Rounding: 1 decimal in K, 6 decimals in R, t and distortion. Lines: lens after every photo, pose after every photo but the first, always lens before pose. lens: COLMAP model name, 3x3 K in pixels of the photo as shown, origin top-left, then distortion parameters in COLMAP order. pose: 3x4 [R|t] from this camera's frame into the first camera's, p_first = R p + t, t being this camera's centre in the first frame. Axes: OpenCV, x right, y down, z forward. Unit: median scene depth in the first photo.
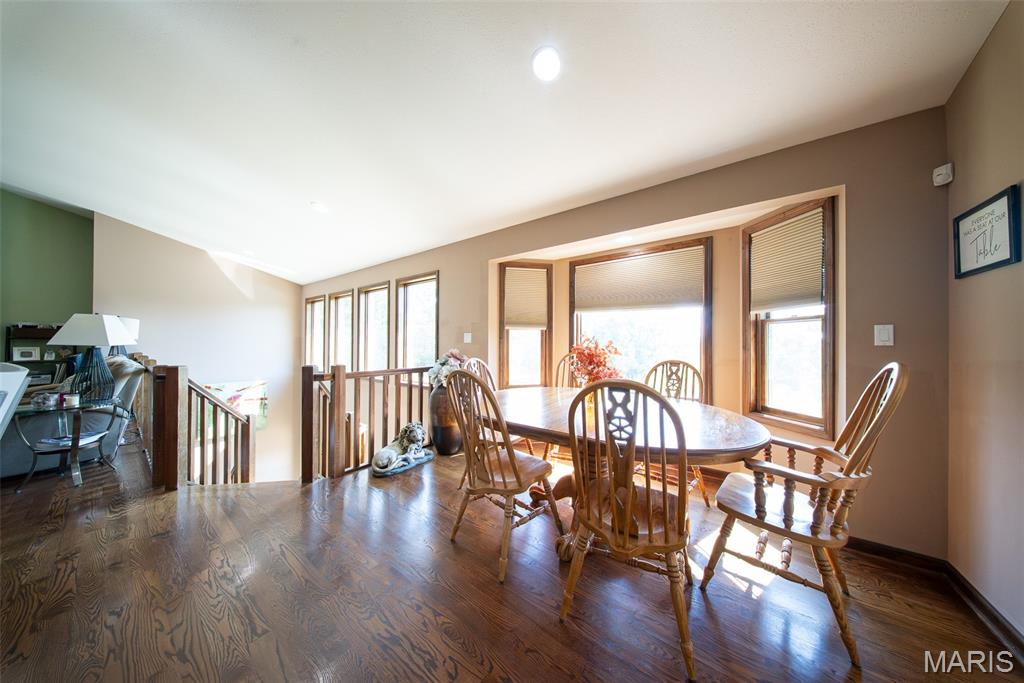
lens RADIAL K [[301.2, 0, 516.1], [0, 301.2, 343.1], [0, 0, 1]] dist [0.001123, -0.000063]
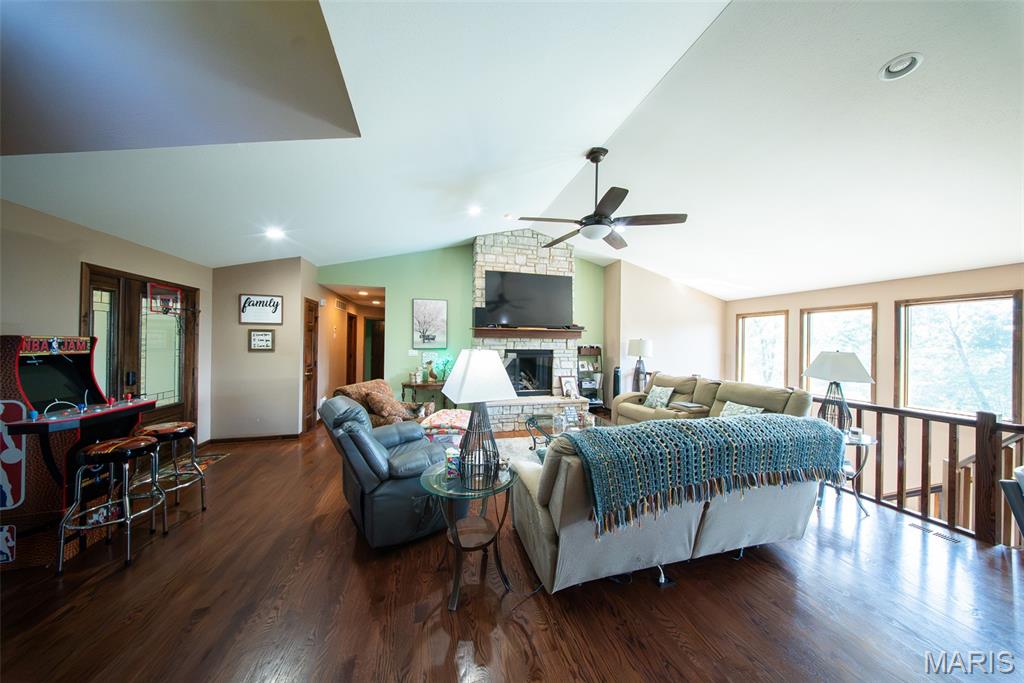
lens RADIAL K [[301.2, 0, 518.4], [0, 301.2, 341.9], [0, 0, 1]] dist [0.001123, -0.000063]
pose [[0.799358, 0.002866, -0.600849, -1.751604], [-0.008214, 0.999947, -0.006158, -0.117871], [0.600799, 0.009858, 0.799339, -0.574931]]
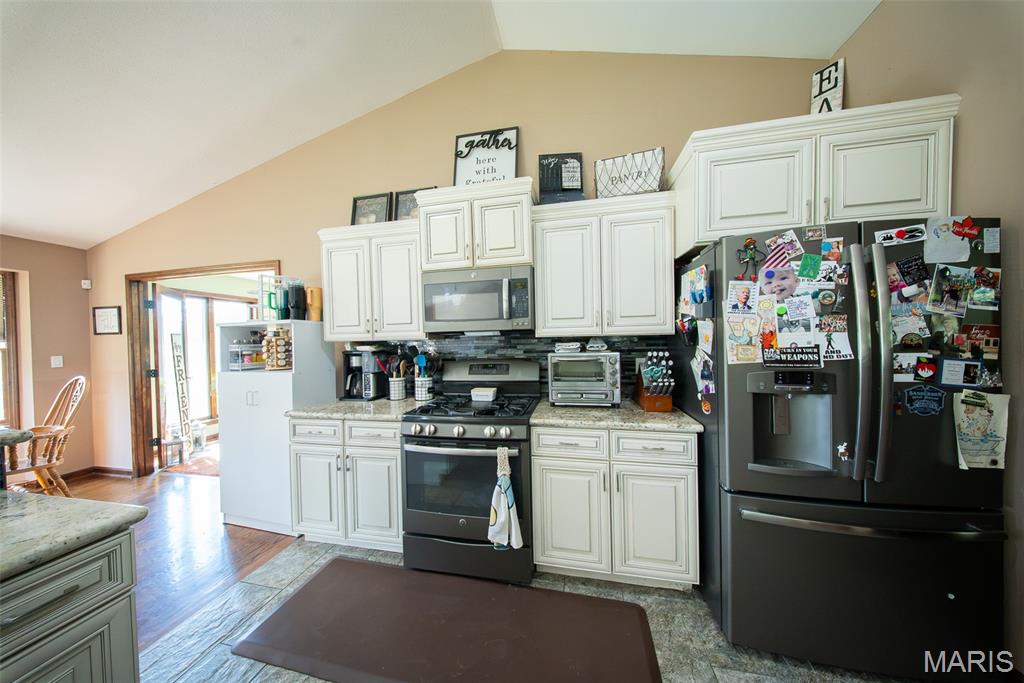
lens RADIAL K [[301.2, 0, 518.6], [0, 301.2, 343.9], [0, 0, 1]] dist [0.001123, -0.000063]
pose [[-0.426860, -0.005124, 0.904303, -1.084283], [0.018449, 0.999726, 0.014374, -0.072606], [-0.904130, 0.022819, -0.426649, -0.498574]]
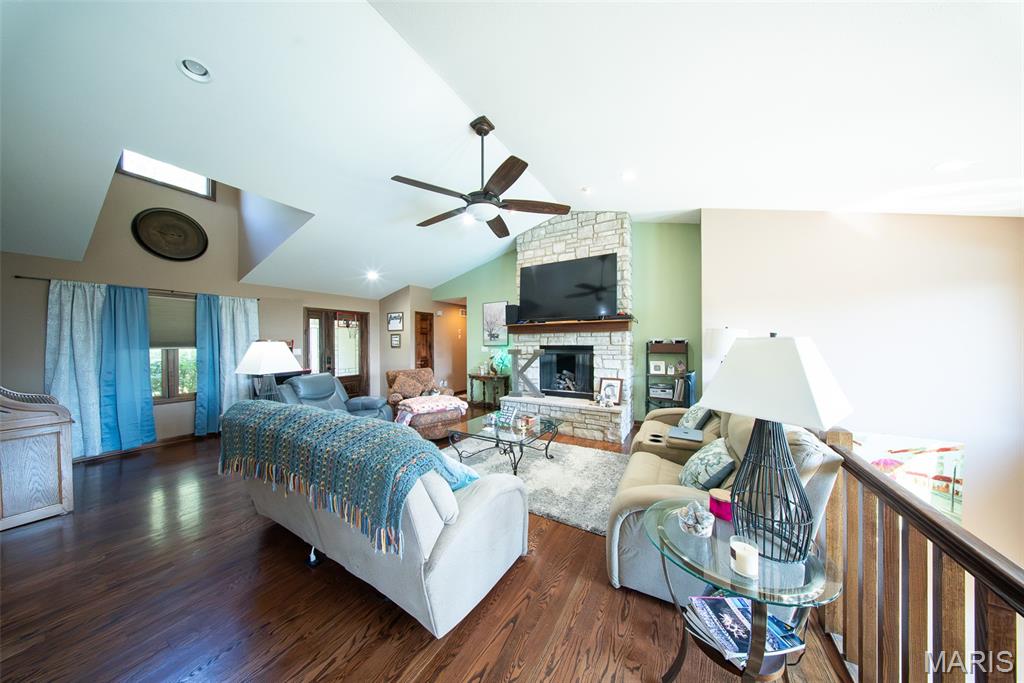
lens RADIAL K [[301.2, 0, 511.2], [0, 301.2, 341.1], [0, 0, 1]] dist [0.001123, -0.000063]
pose [[0.119284, -0.008935, -0.992820, -1.095817], [0.007632, 0.999938, -0.008082, -0.091630], [0.992831, -0.006613, 0.119345, 0.633283]]
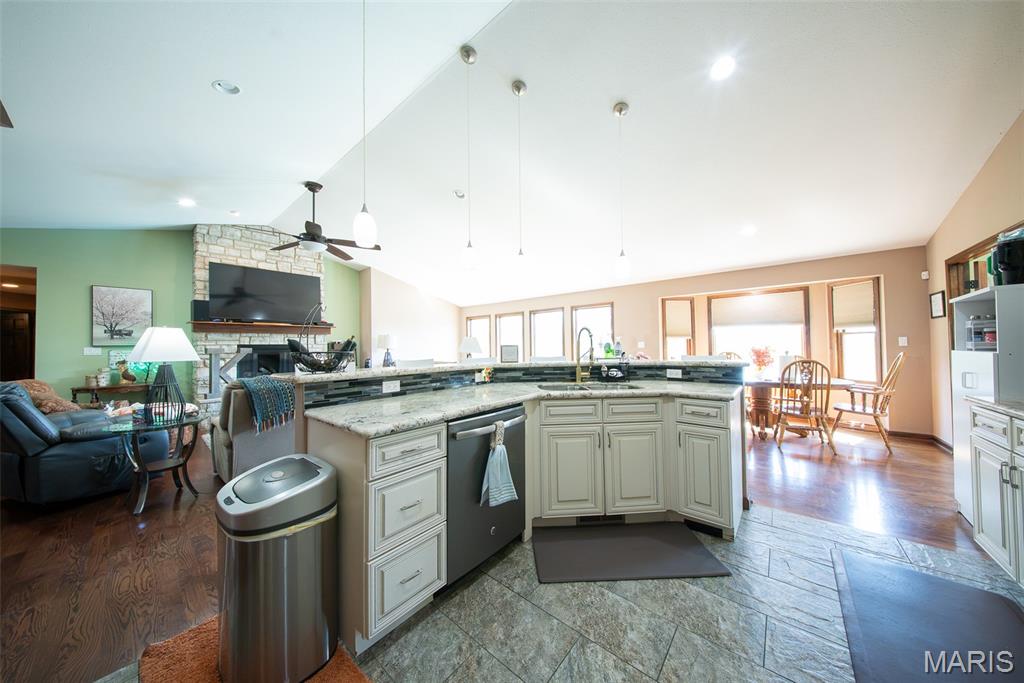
lens RADIAL K [[316.0, 0, 514.9], [0, 316.0, 341.6], [0, 0, 1]] dist [-0.006768, -0.000133]
pose [[0.998743, -0.019118, -0.046339, -1.089925], [0.018276, 0.999661, -0.018529, -0.023431], [0.046677, 0.017659, 0.998754, -1.013932]]
